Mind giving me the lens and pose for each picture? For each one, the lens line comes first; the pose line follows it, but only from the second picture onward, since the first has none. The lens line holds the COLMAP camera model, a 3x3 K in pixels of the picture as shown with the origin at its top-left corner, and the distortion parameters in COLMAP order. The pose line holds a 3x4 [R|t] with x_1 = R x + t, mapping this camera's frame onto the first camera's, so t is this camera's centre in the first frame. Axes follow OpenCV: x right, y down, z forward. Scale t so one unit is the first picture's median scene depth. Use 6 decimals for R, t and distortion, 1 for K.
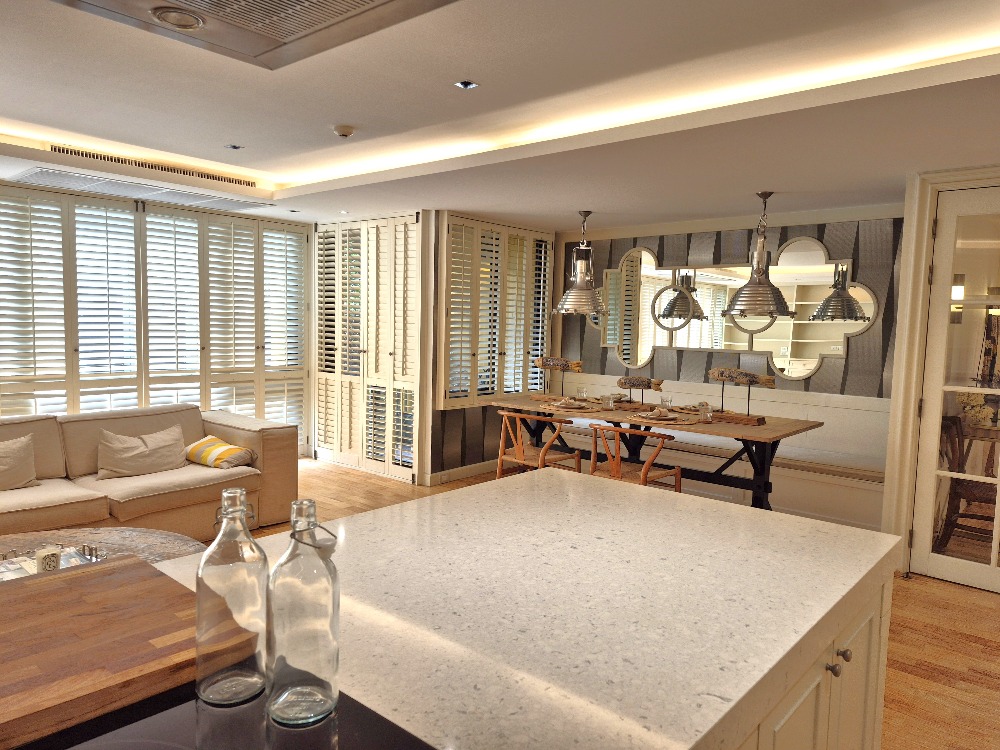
lens RADIAL K [[691.4, 0, 502.1], [0, 691.4, 383.2], [0, 0, 1]] dist [0.054054, -0.053452]
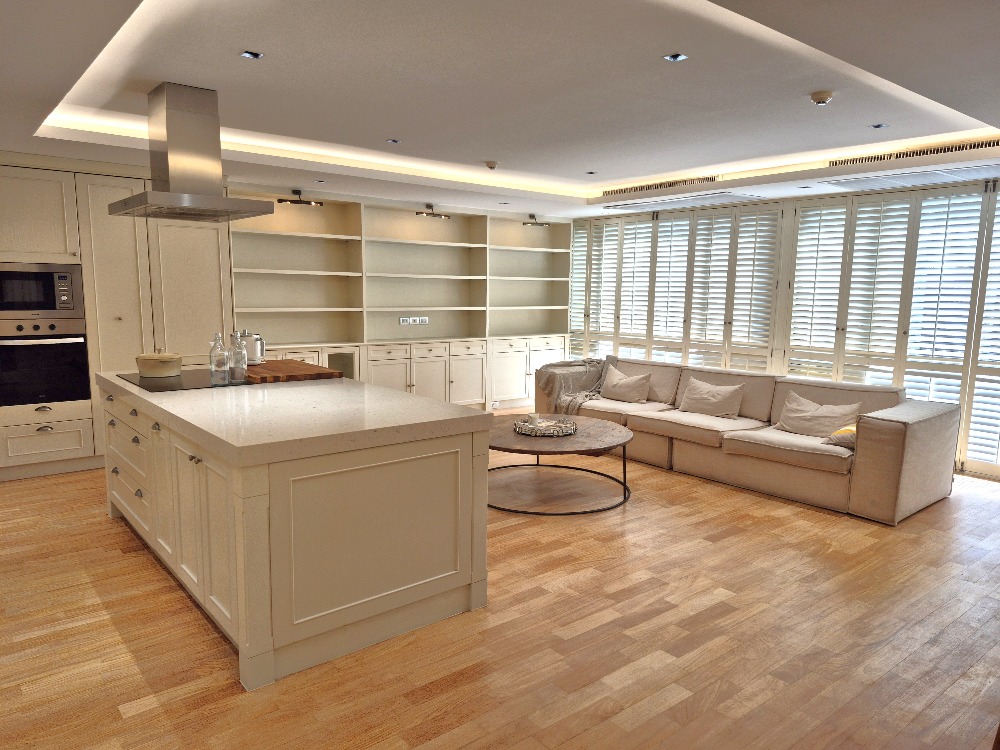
lens RADIAL K [[691.4, 0, 500.6], [0, 691.4, 381.5], [0, 0, 1]] dist [0.054054, -0.053452]
pose [[-0.175675, 0.104979, -0.978835, 0.546090], [-0.107080, 0.986361, 0.125004, -0.037862], [0.978607, 0.126774, -0.162037, 0.525275]]
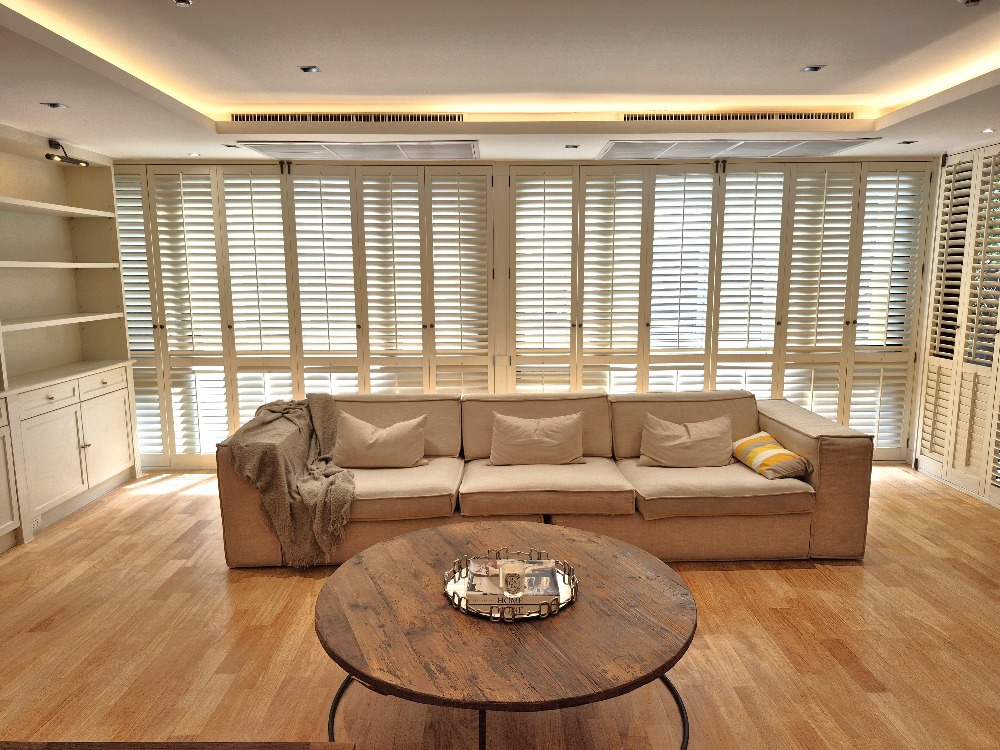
lens RADIAL K [[691.4, 0, 498.3], [0, 691.4, 382.9], [0, 0, 1]] dist [0.054054, -0.053452]
pose [[0.661274, 0.086683, -0.745119, -0.008120], [-0.045195, 0.996100, 0.075772, -0.027709], [0.748782, -0.016430, 0.662613, 0.174690]]
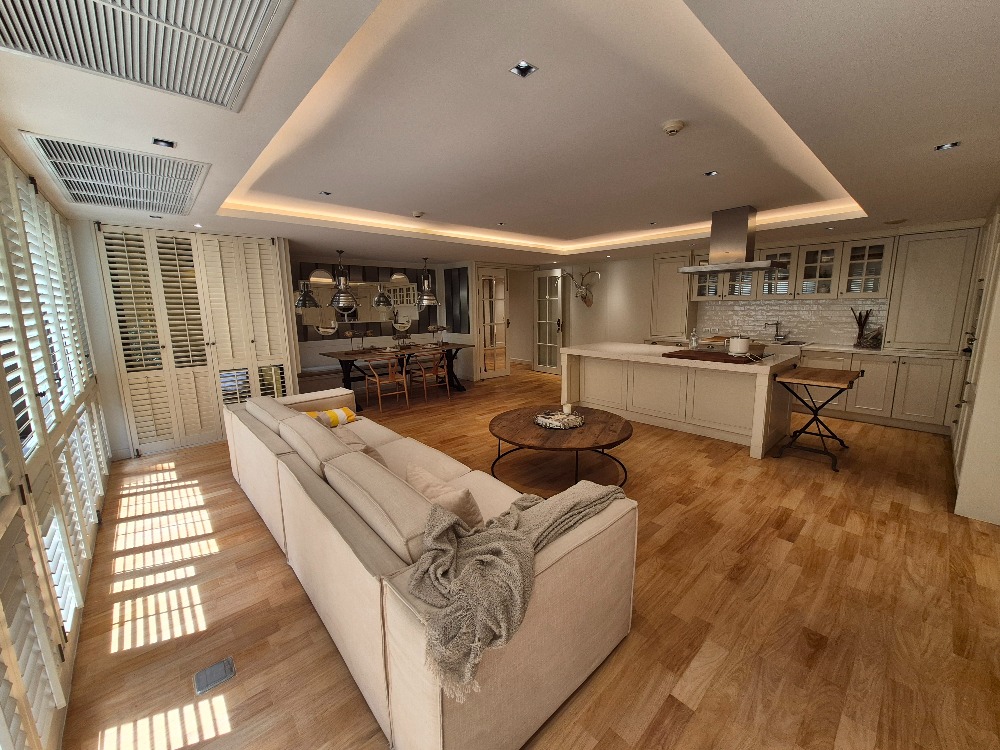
lens RADIAL K [[390.6, 0, 512.0], [0, 390.6, 365.6], [0, 0, 1]] dist [-0.002866, 0.000426]
pose [[0.106874, -0.182045, 0.977465, -0.887904], [0.106554, 0.979531, 0.170779, -0.074694], [-0.988547, 0.085901, 0.124084, 0.438621]]
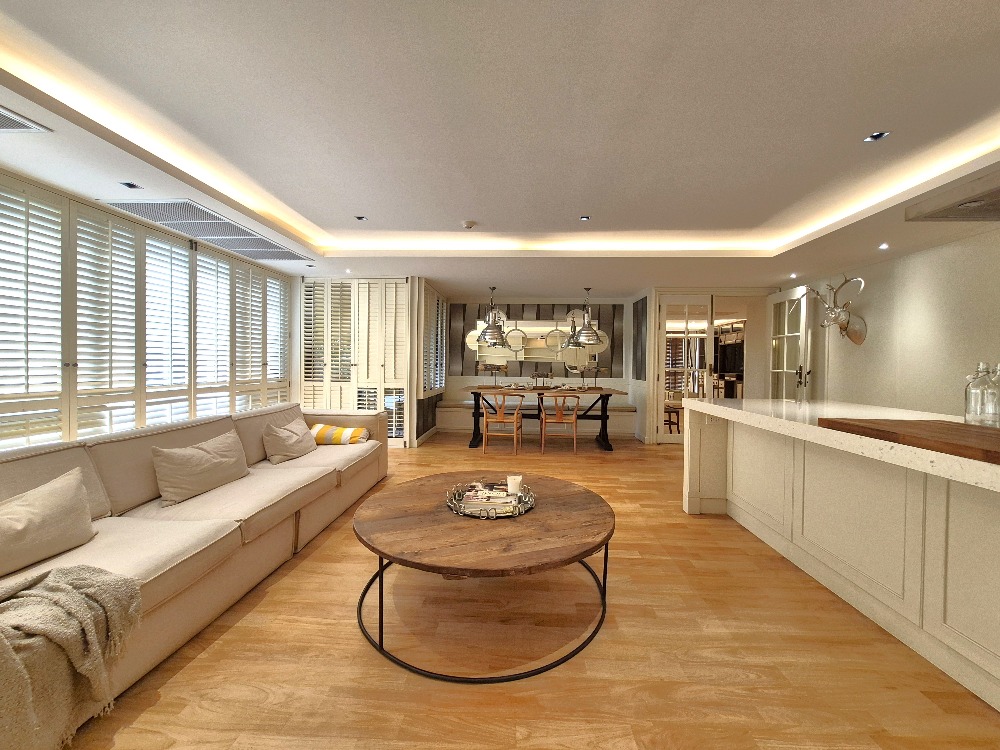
lens RADIAL K [[390.6, 0, 508.3], [0, 390.6, 366.9], [0, 0, 1]] dist [-0.002866, 0.000426]
pose [[0.786088, -0.021620, 0.617737, -0.499243], [0.063453, 0.996931, -0.045854, 0.019299], [-0.614849, 0.075242, 0.785047, 0.154530]]
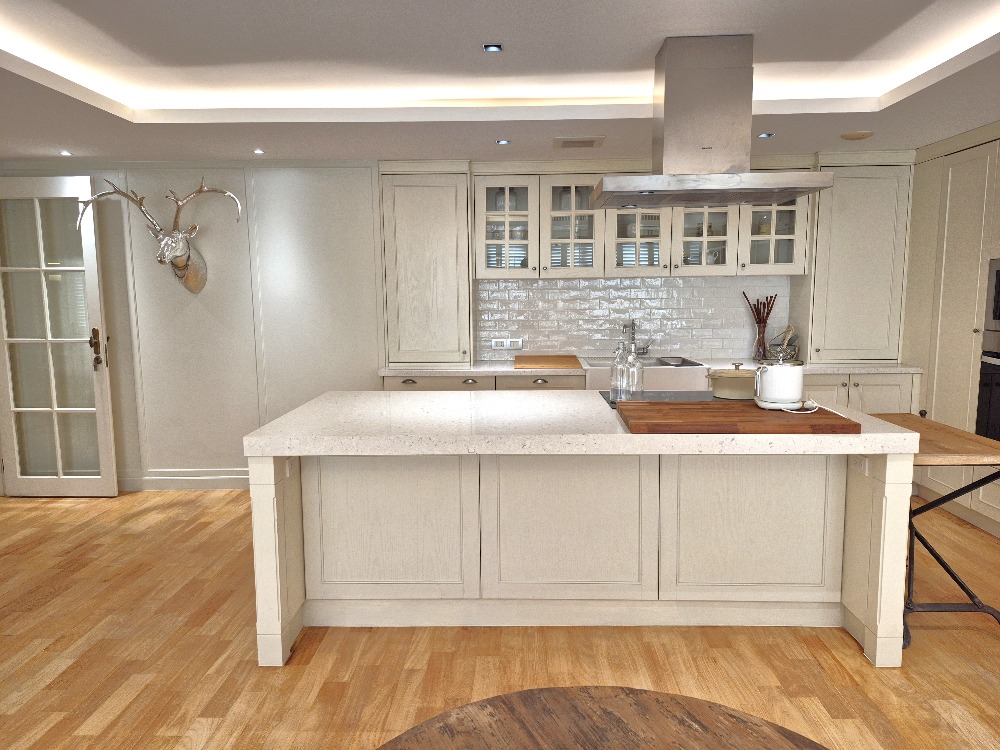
lens RADIAL K [[691.4, 0, 509.4], [0, 691.4, 374.4], [0, 0, 1]] dist [0.054054, -0.053452]
pose [[-0.634133, -0.115865, 0.764494, -0.412971], [0.061863, 0.977937, 0.199528, -0.064028], [-0.770745, 0.173822, -0.612974, 0.570425]]
